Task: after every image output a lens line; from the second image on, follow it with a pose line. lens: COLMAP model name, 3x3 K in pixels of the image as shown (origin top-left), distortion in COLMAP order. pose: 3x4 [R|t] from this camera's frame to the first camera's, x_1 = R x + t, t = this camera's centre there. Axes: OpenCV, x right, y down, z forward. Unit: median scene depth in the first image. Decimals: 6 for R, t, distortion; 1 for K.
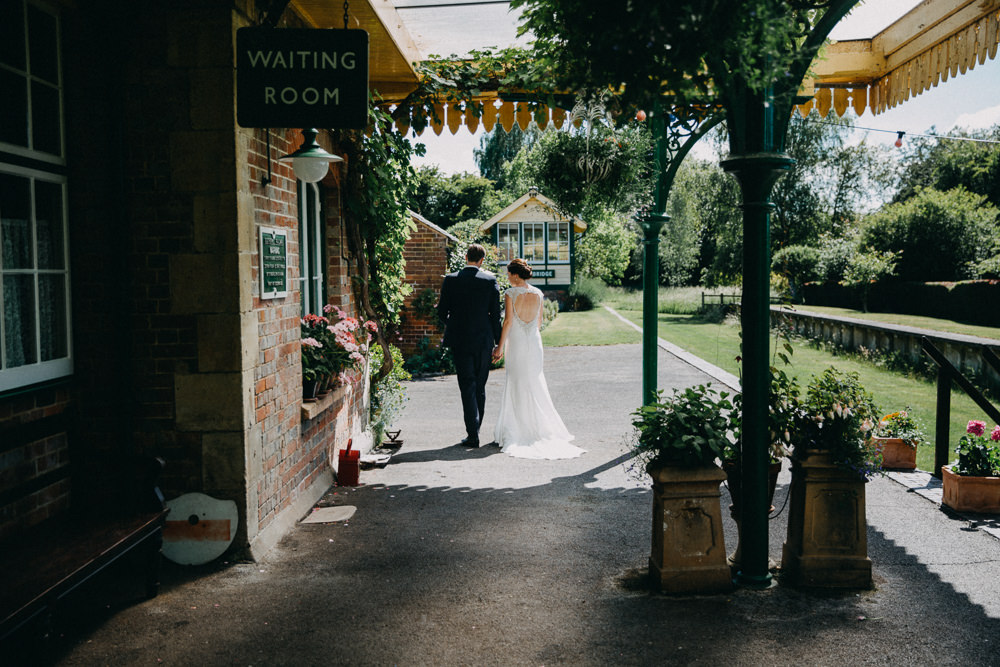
lens RADIAL K [[1080.8, 0, 501.9], [0, 1080.8, 337.4], [0, 0, 1]] dist [-0.009670, 0.000000]
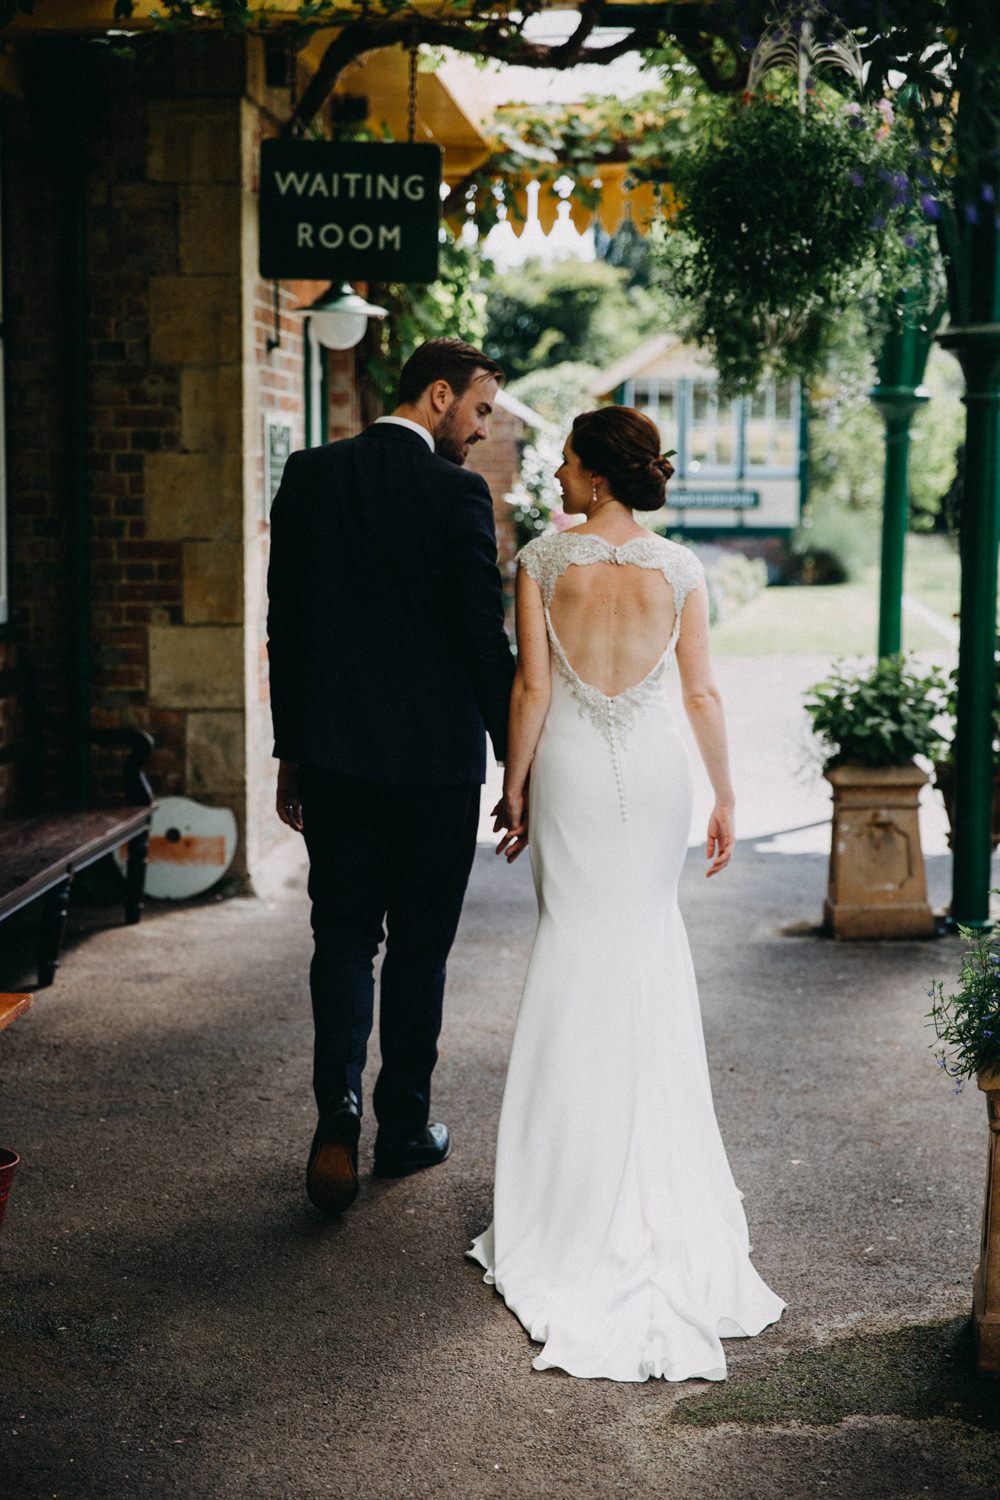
lens RADIAL K [[3000.5, 0, 492.5], [0, 3000.5, 746.5], [0, 0, 1]] dist [0.251128, 0.000000]
pose [[0.998593, 0.021749, -0.048369, 0.014176], [-0.020618, 0.999505, 0.023760, 0.060958], [0.048862, -0.022729, 0.998547, -0.932330]]
